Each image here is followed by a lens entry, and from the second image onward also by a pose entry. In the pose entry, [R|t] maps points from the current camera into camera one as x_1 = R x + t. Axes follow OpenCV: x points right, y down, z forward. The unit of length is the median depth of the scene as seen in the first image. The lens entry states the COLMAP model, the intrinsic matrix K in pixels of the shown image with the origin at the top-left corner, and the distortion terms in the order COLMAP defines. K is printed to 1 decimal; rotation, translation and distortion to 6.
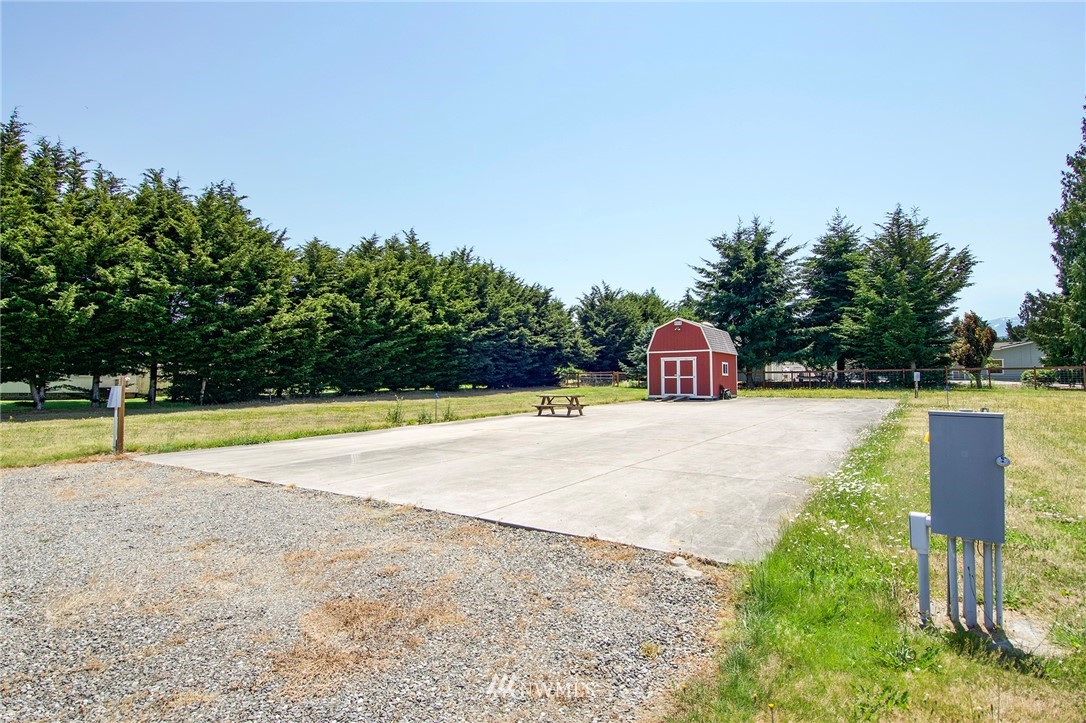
lens RADIAL K [[550.6, 0, 543.0], [0, 550.6, 361.5], [0, 0, 1]] dist [-0.002605, -0.000249]
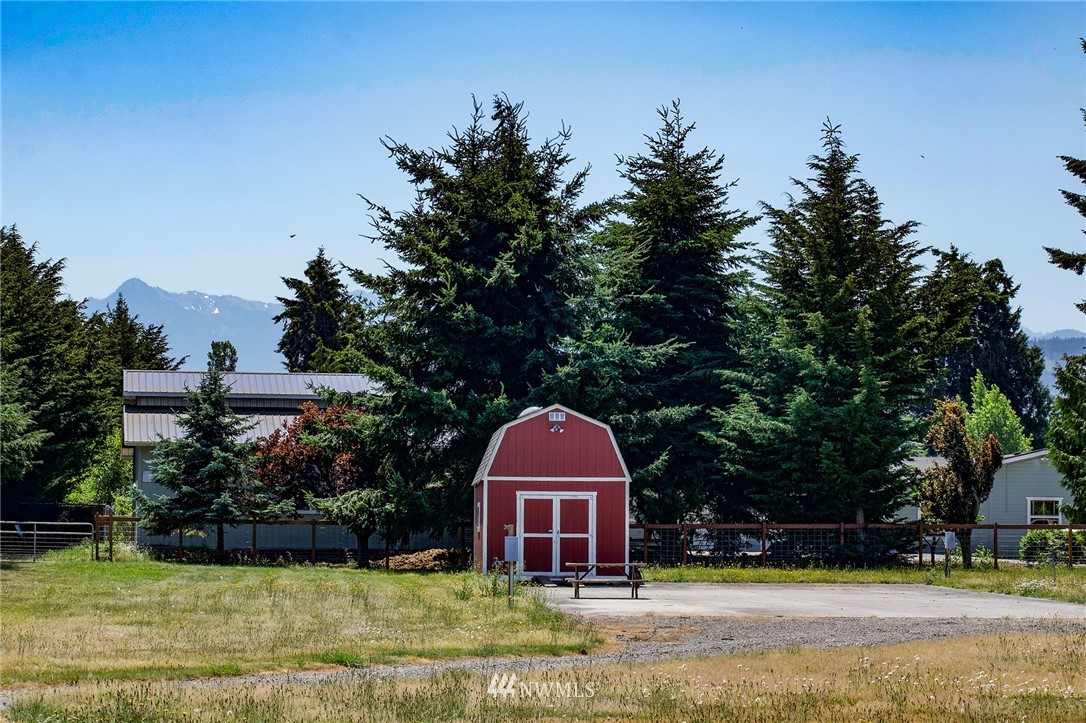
lens RADIAL K [[3373.3, 0, 543.0], [0, 3373.3, 361.5], [0, 0, 1]] dist [-0.289243, -0.761654]
pose [[0.778839, 0.046782, 0.625477, -1.278609], [-0.031292, 0.998871, -0.035745, -0.012963], [-0.626443, 0.008268, 0.779423, -0.986325]]
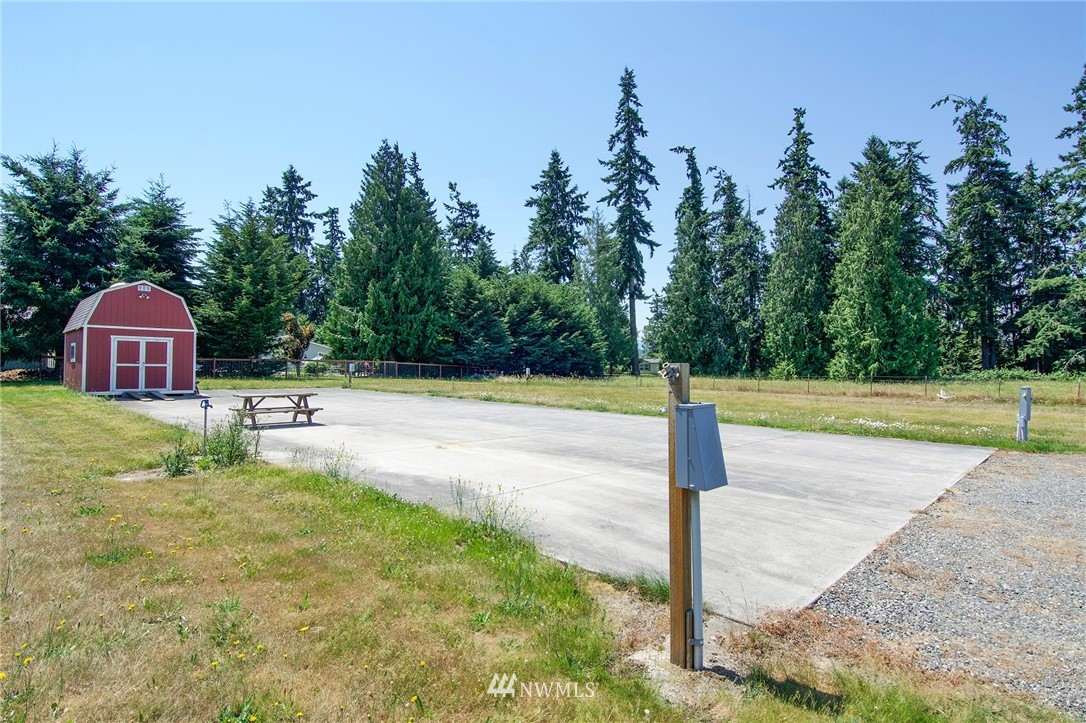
lens RADIAL K [[563.6, 0, 543.0], [0, 563.6, 361.5], [0, 0, 1]] dist [0.027207, -0.039385]
pose [[0.145710, 0.018852, 0.989148, -0.334354], [-0.041440, 0.999057, -0.012937, 0.010101], [-0.988459, -0.039105, 0.146354, 0.327315]]
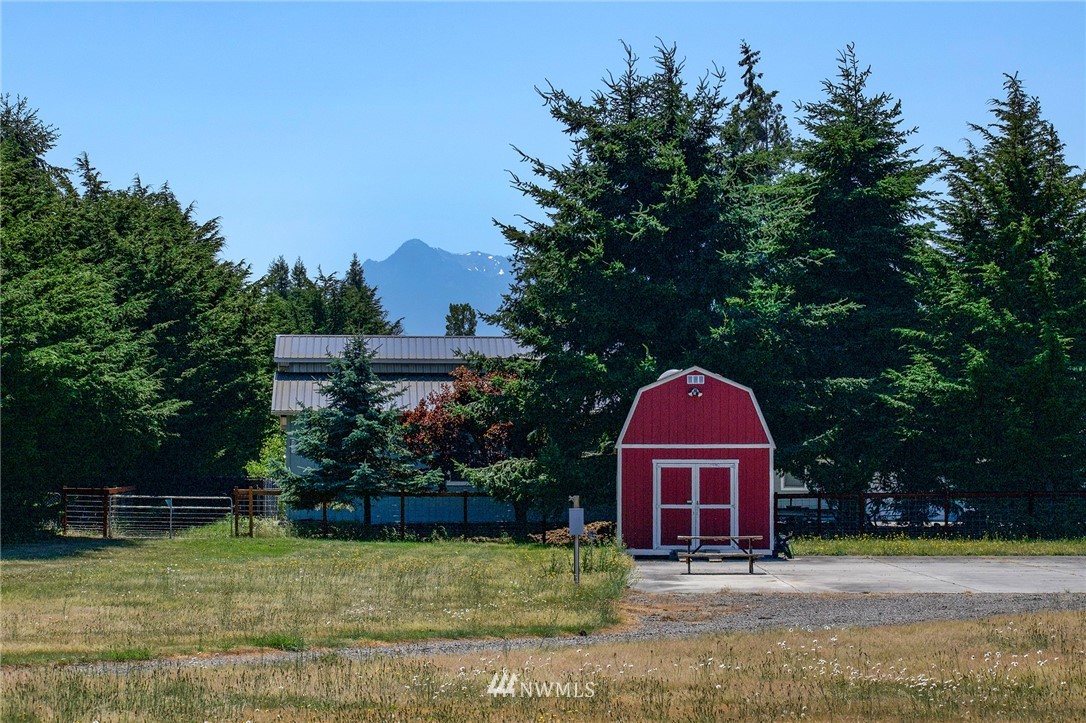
lens RADIAL K [[3556.2, 0, 543.0], [0, 3556.2, 361.5], [0, 0, 1]] dist [-0.275411, -2.199677]
pose [[0.829415, 0.032082, 0.557711, -1.176599], [-0.023479, 0.999469, -0.022577, -0.016067], [-0.558140, 0.005631, 0.829728, -1.031277]]
